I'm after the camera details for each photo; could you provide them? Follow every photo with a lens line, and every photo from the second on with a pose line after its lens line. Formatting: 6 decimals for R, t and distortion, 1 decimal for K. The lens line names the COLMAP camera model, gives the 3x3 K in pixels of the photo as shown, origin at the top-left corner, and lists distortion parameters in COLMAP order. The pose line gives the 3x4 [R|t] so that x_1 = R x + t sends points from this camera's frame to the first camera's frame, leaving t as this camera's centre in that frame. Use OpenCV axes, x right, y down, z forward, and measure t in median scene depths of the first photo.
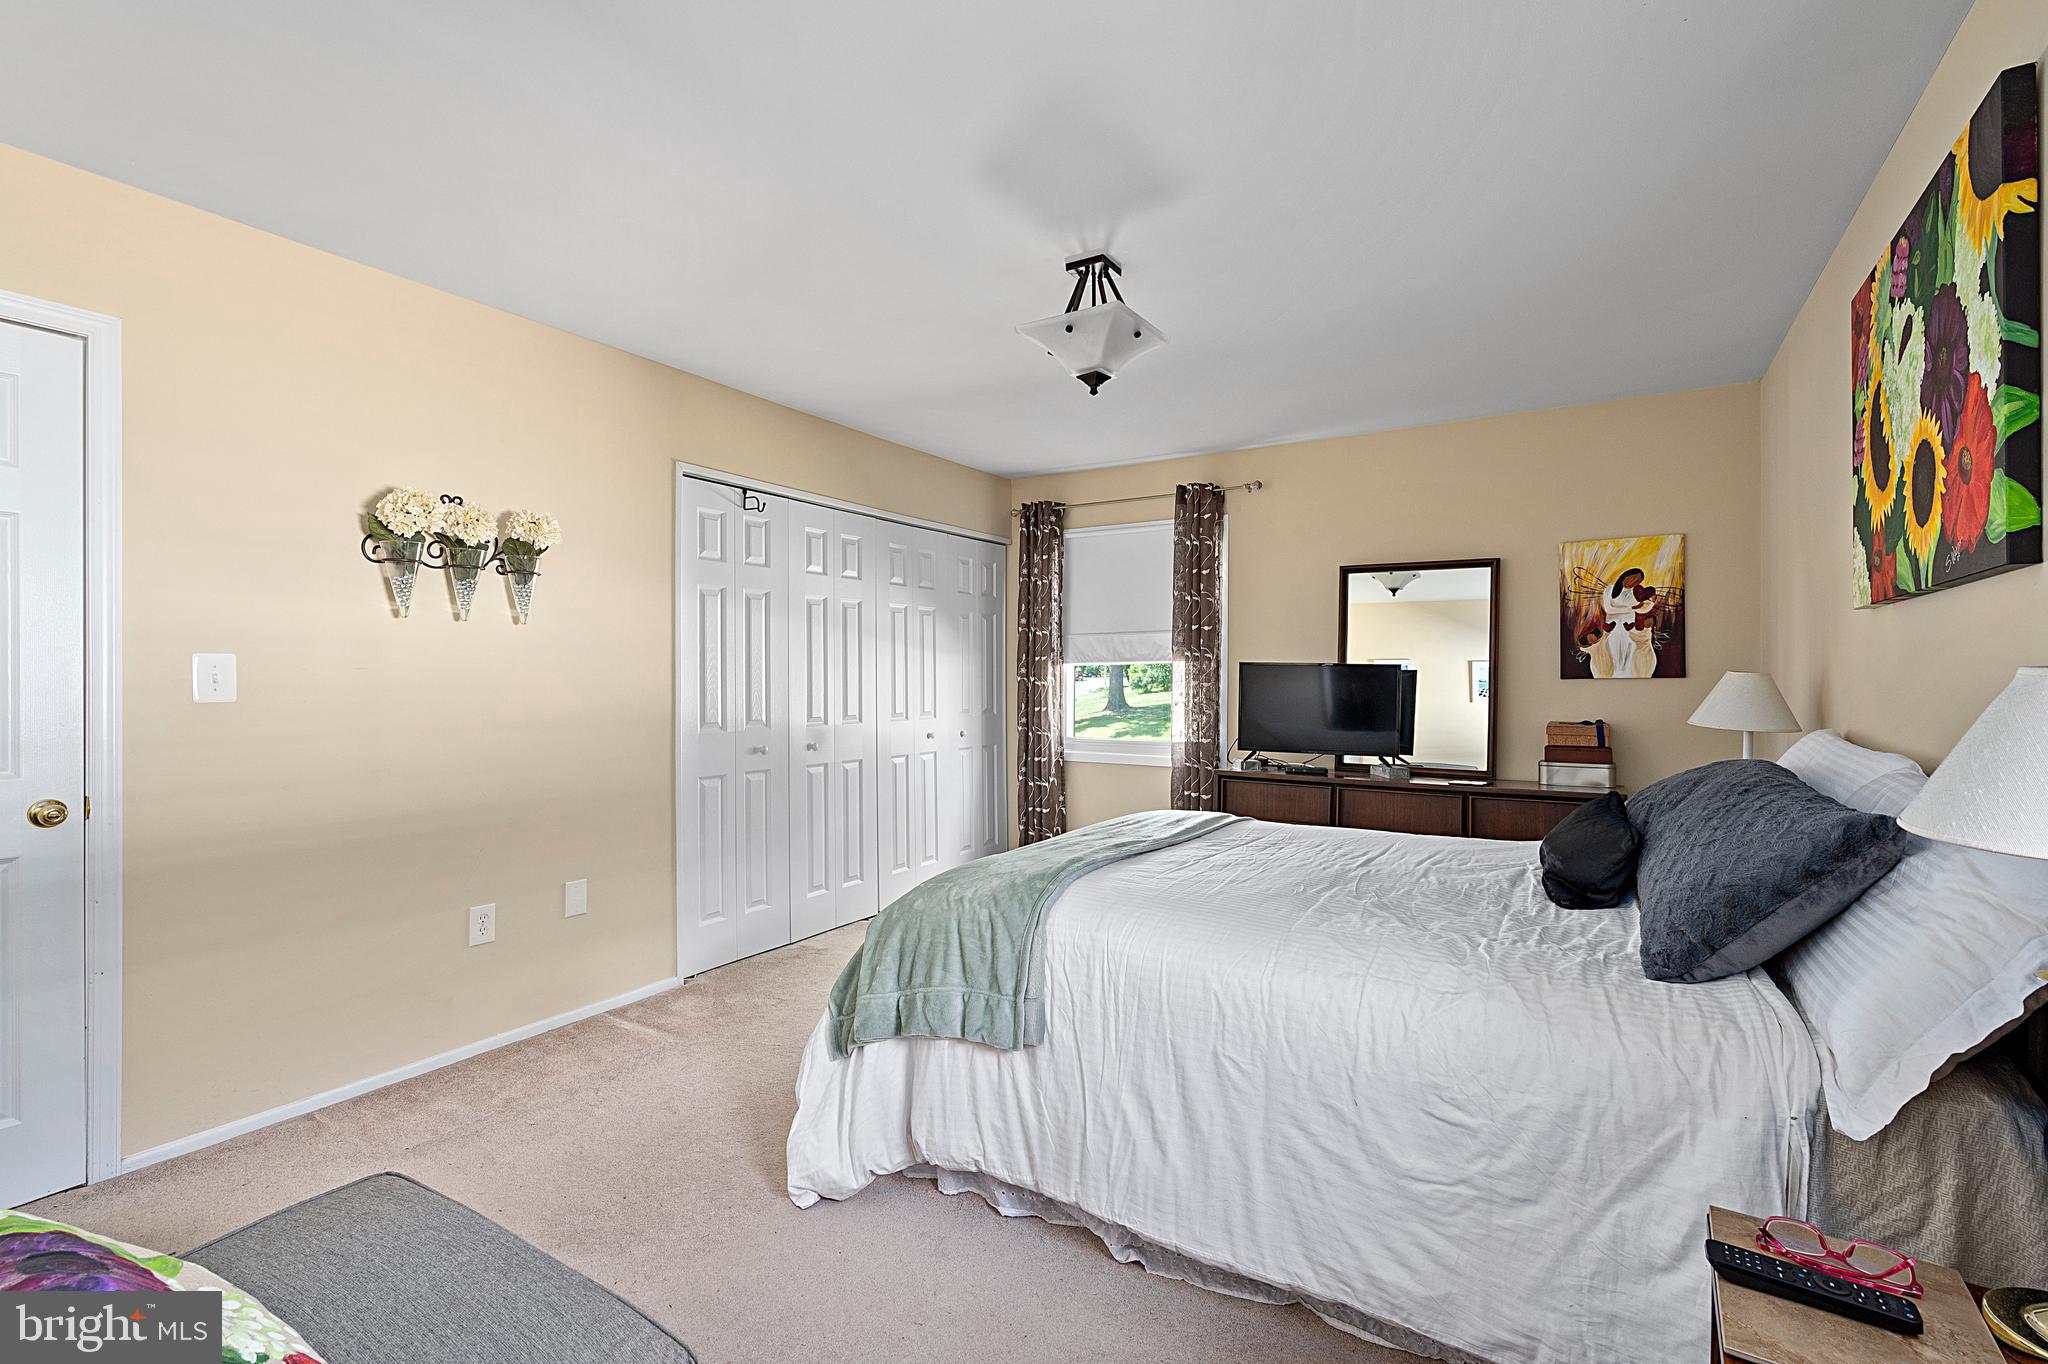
lens RADIAL K [[938.4, 0, 1024.1], [0, 938.4, 682.3], [0, 0, 1]] dist [-0.003827, -0.000291]
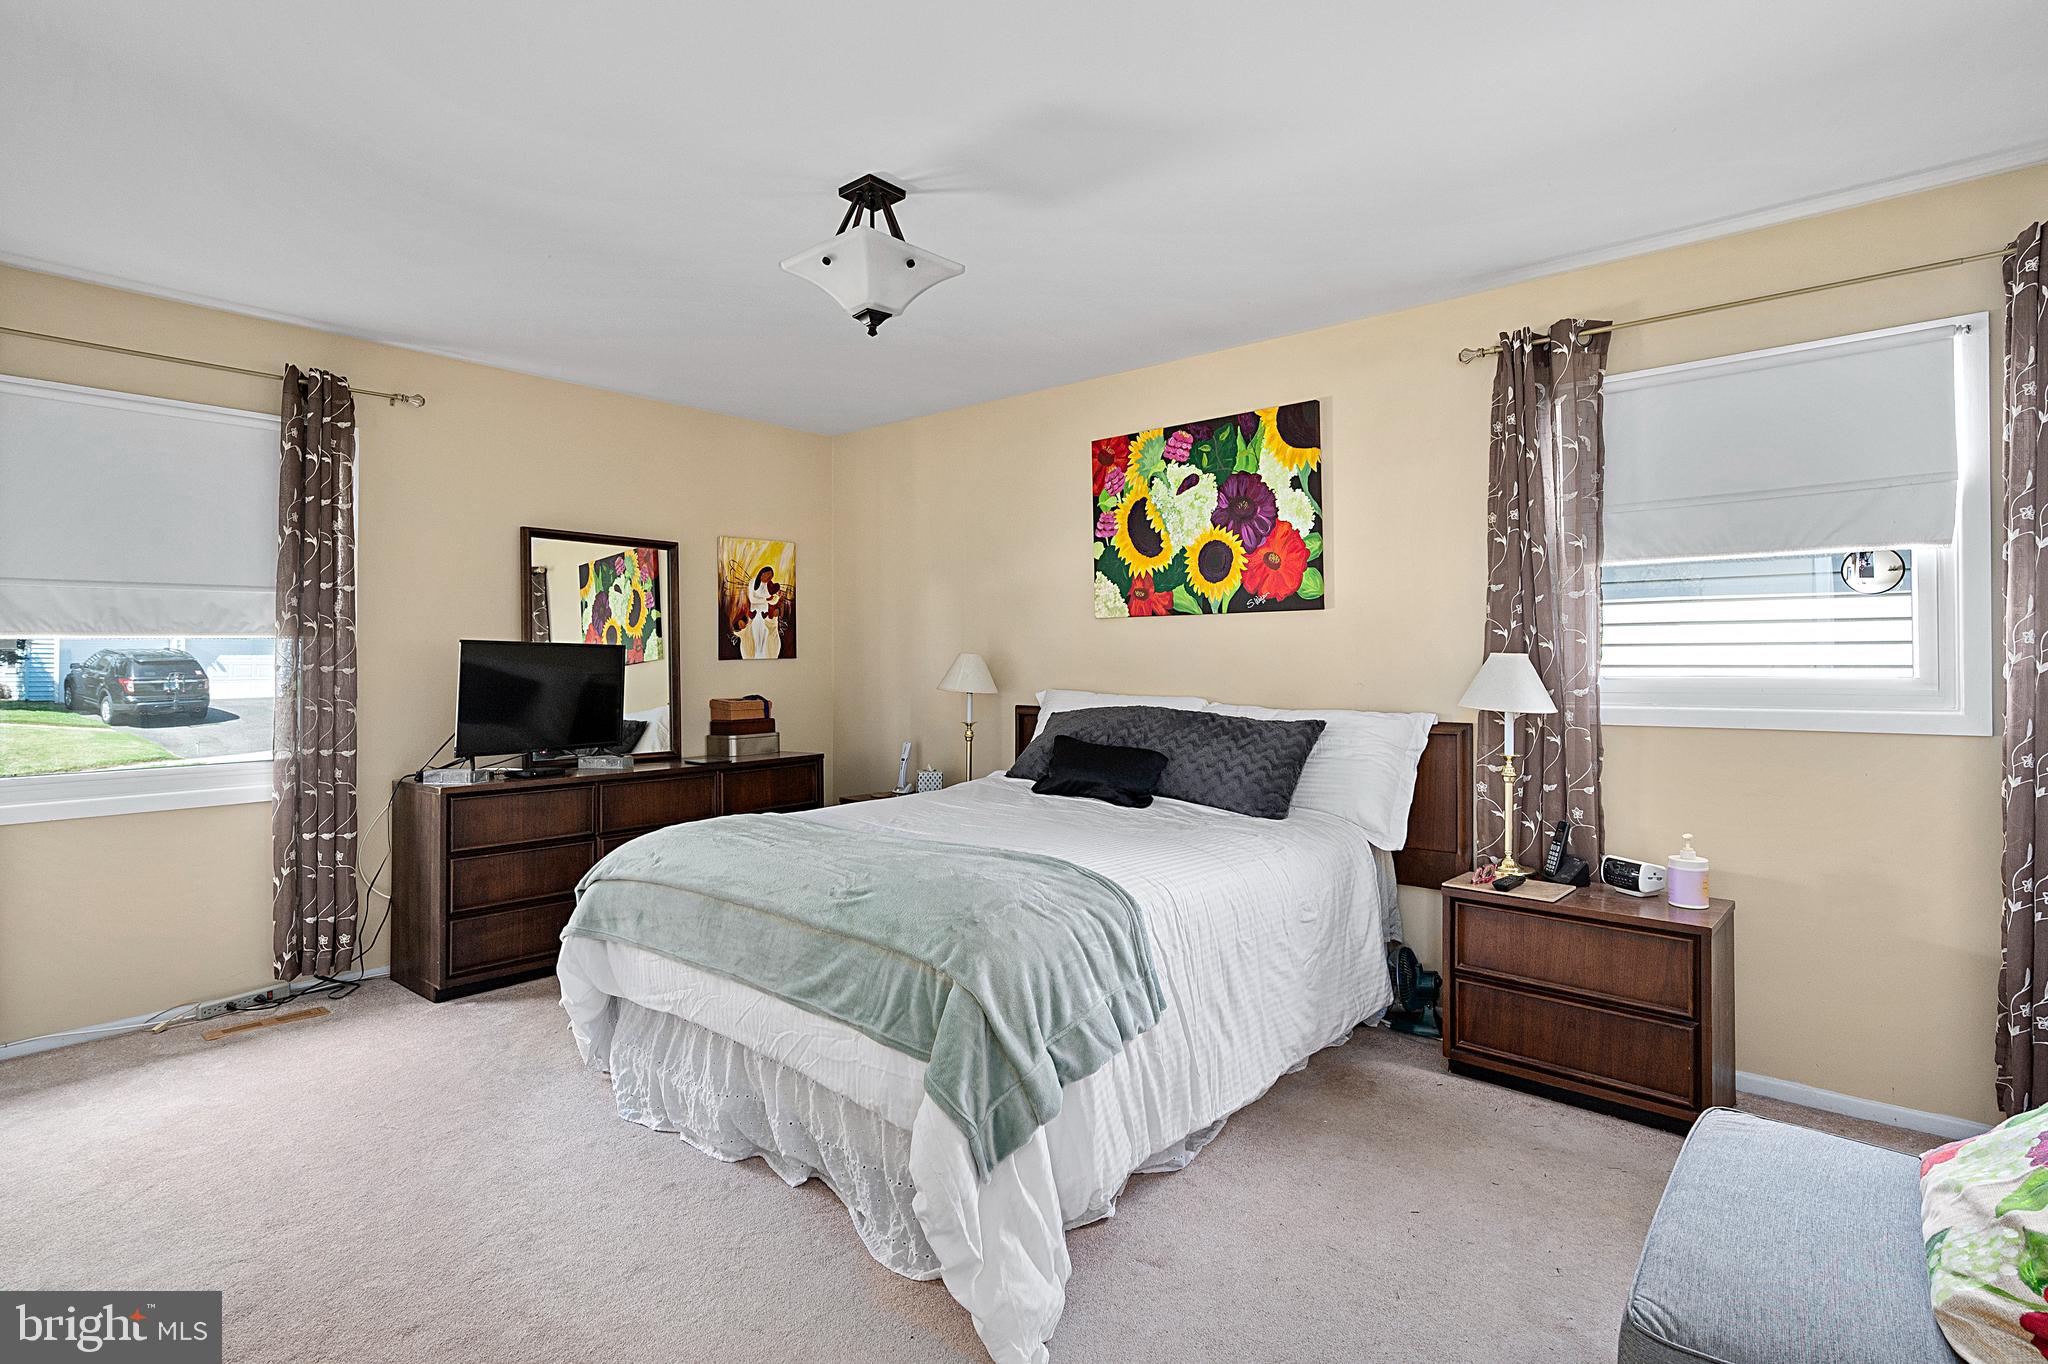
lens RADIAL K [[999.8, 0, 1042.8], [0, 999.8, 638.7], [0, 0, 1]] dist [-0.001731, 0.000127]
pose [[0.136882, 0.015876, 0.990460, -0.550002], [0.008951, 0.999811, -0.017263, -0.005034], [-0.990547, 0.011228, 0.136714, 0.479360]]
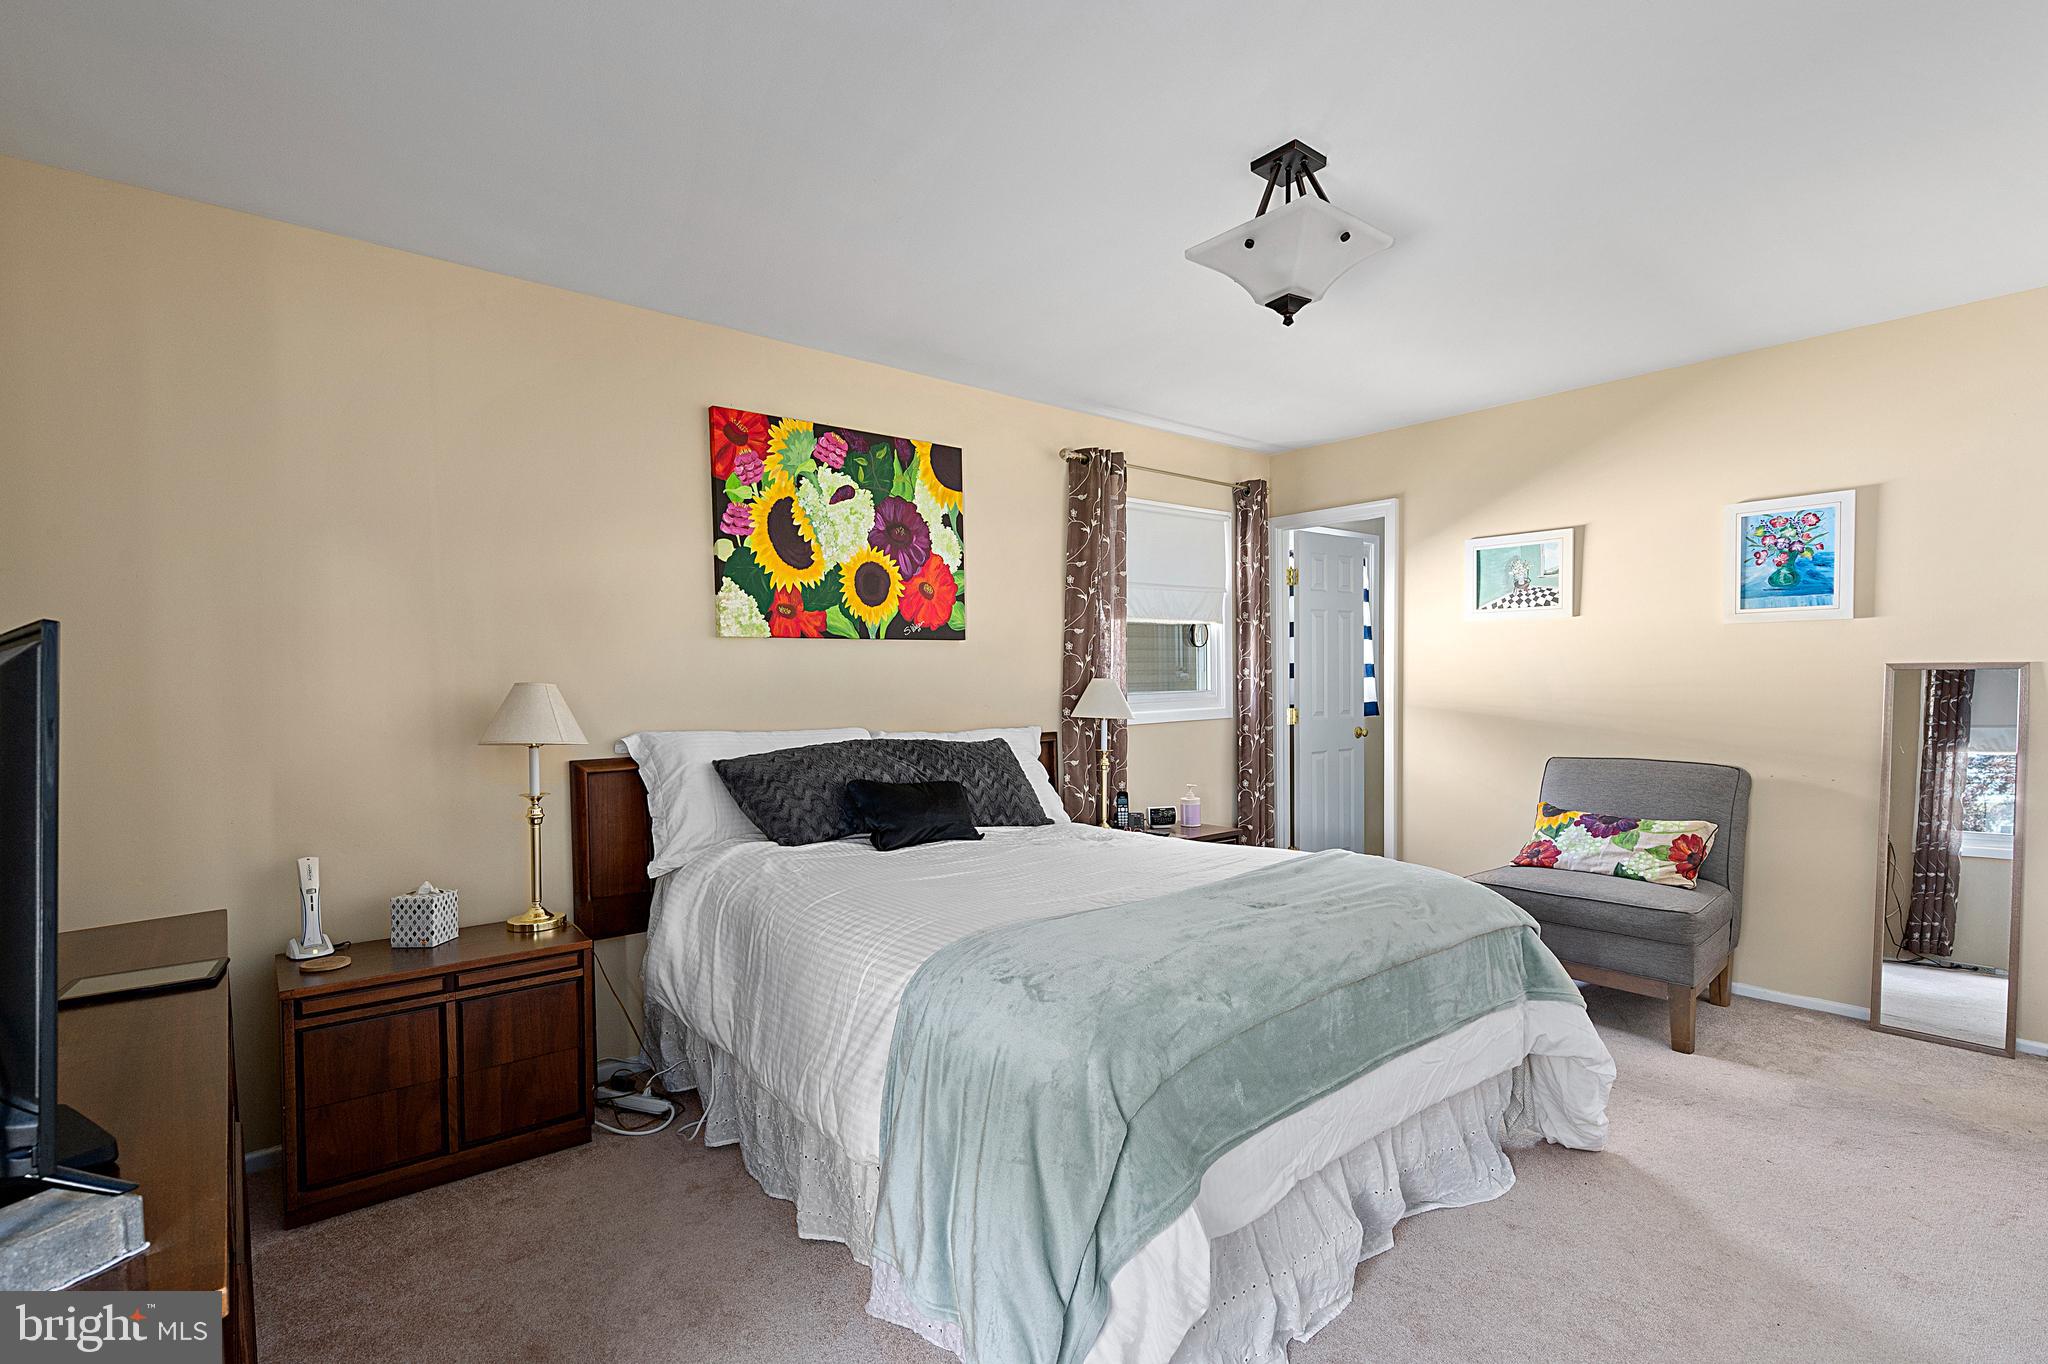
lens RADIAL K [[938.4, 0, 1021.1], [0, 938.4, 694.9], [0, 0, 1]] dist [-0.003827, -0.000291]
pose [[-0.950320, 0.006319, 0.311210, 0.030684], [0.013823, 0.999664, 0.021912, -0.010008], [-0.310967, 0.025125, -0.950088, 1.225798]]
